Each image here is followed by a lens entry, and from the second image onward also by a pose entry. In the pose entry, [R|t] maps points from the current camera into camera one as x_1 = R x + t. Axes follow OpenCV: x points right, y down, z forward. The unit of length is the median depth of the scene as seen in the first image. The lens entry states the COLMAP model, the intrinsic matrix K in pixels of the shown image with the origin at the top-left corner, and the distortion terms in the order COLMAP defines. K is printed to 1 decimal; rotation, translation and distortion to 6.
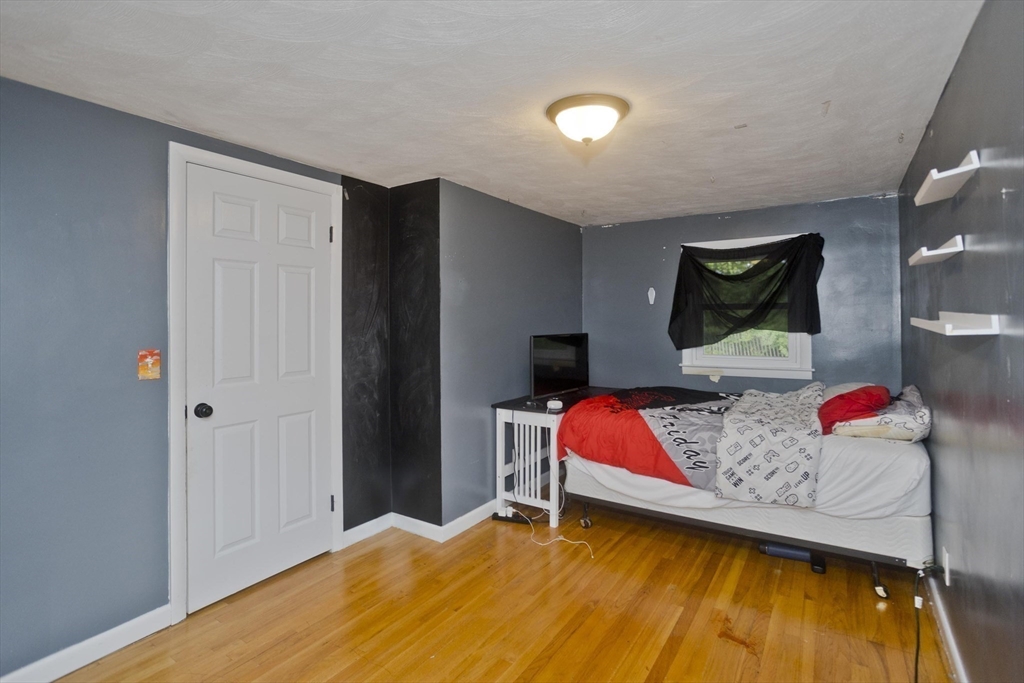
lens RADIAL K [[500.0, 0, 500.9], [0, 500.0, 316.5], [0, 0, 1]] dist [-0.010853, 0.014302]
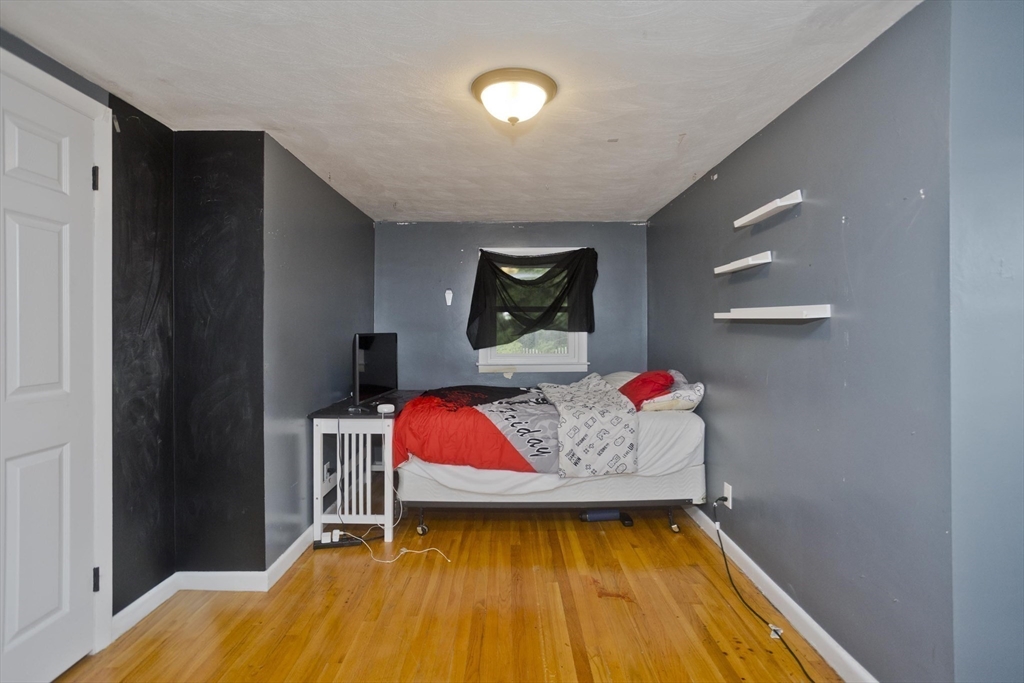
lens RADIAL K [[500.0, 0, 519.1], [0, 500.0, 331.4], [0, 0, 1]] dist [-0.010853, 0.014302]
pose [[0.838339, 0.001849, 0.545146, -0.219264], [-0.008667, 0.999913, 0.009937, 0.027653], [-0.545080, -0.013056, 0.838282, 0.120755]]
